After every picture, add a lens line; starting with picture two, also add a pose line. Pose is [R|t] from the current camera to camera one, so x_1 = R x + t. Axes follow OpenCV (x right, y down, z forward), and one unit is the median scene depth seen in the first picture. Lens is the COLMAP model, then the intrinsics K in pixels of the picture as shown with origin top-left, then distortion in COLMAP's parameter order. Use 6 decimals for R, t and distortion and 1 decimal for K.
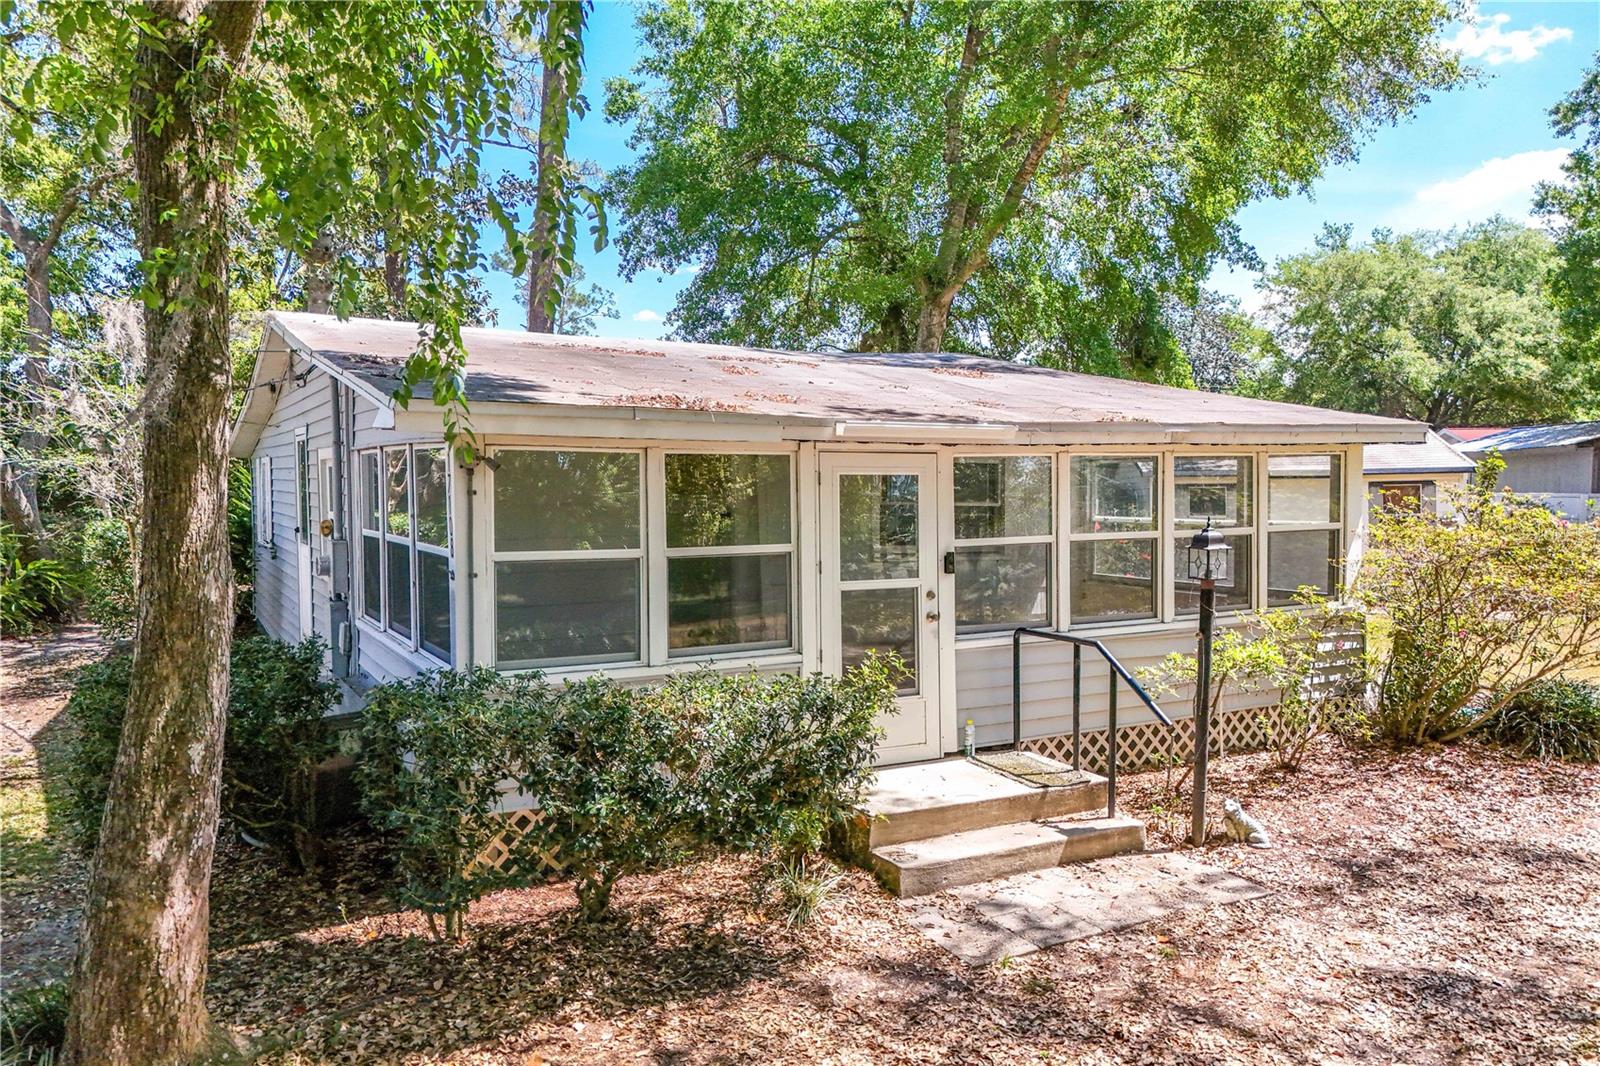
lens RADIAL K [[1161.0, 0, 800.0], [0, 1161.0, 533.0], [0, 0, 1]] dist [0.063249, -0.064239]
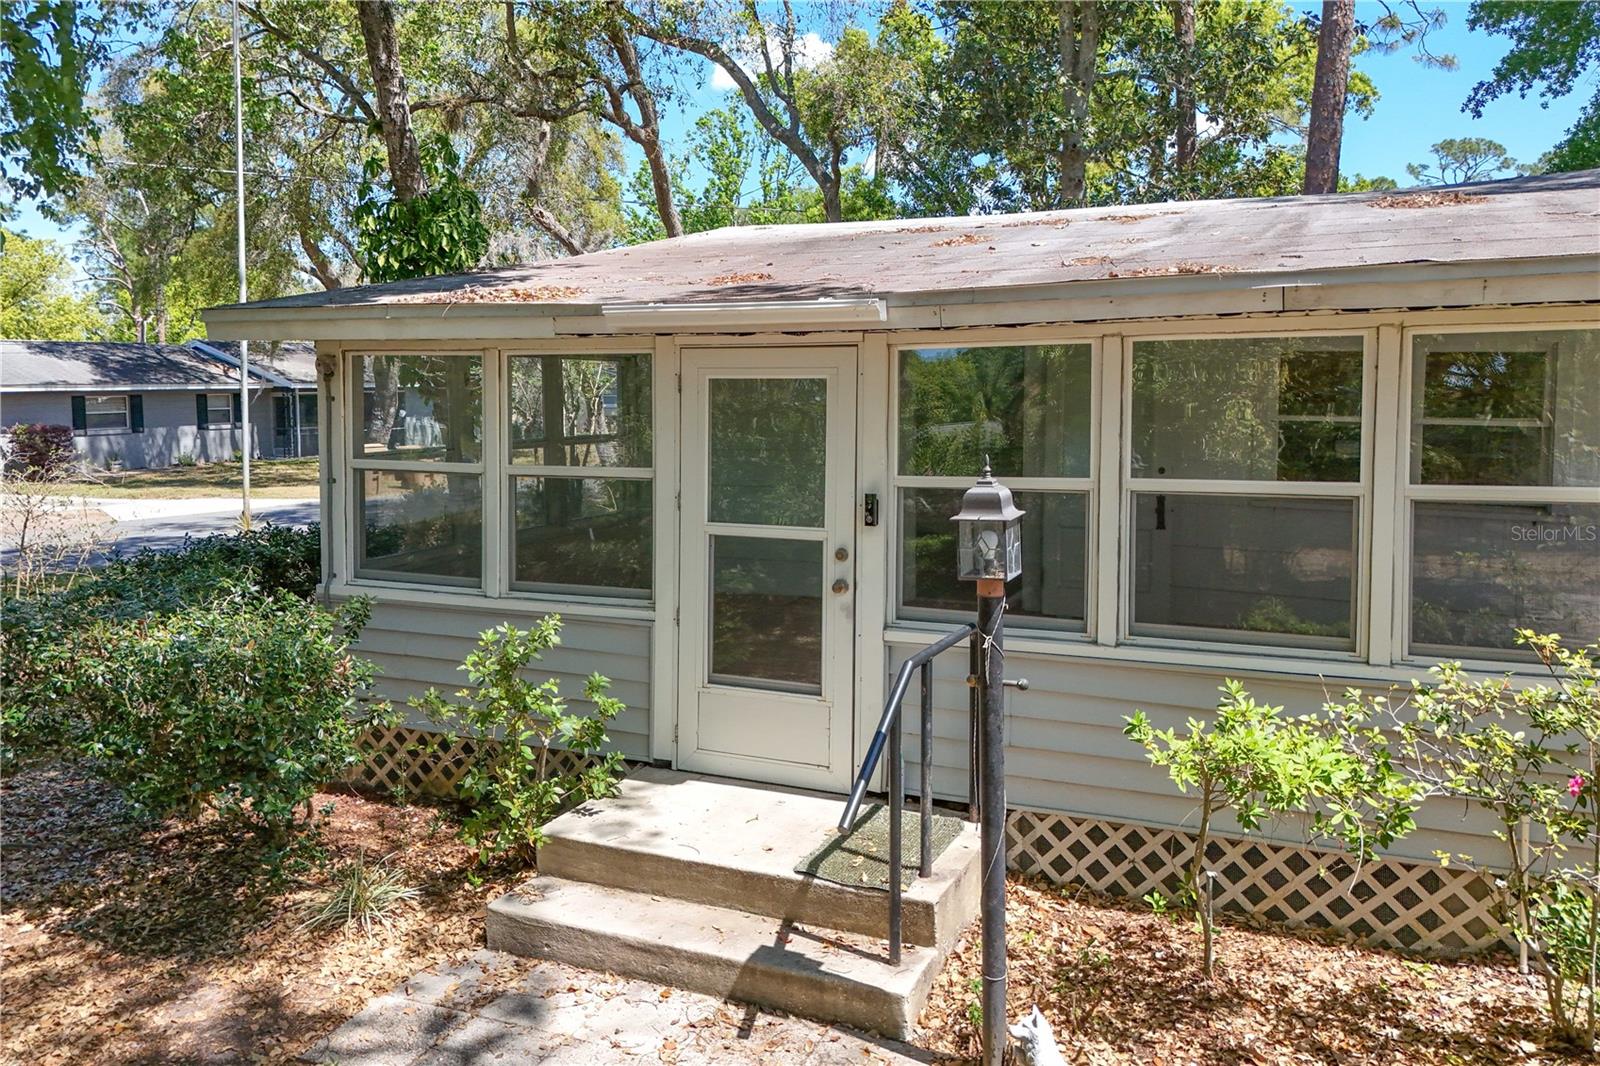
lens RADIAL K [[1123.7, 0, 825.3], [0, 1123.7, 528.4], [0, 0, 1]] dist [0.059303, -0.050105]
pose [[0.623436, 0.080719, -0.777697, 0.646241], [-0.032806, 0.996481, 0.077129, -0.012822], [0.781186, -0.022572, 0.623890, 0.613383]]
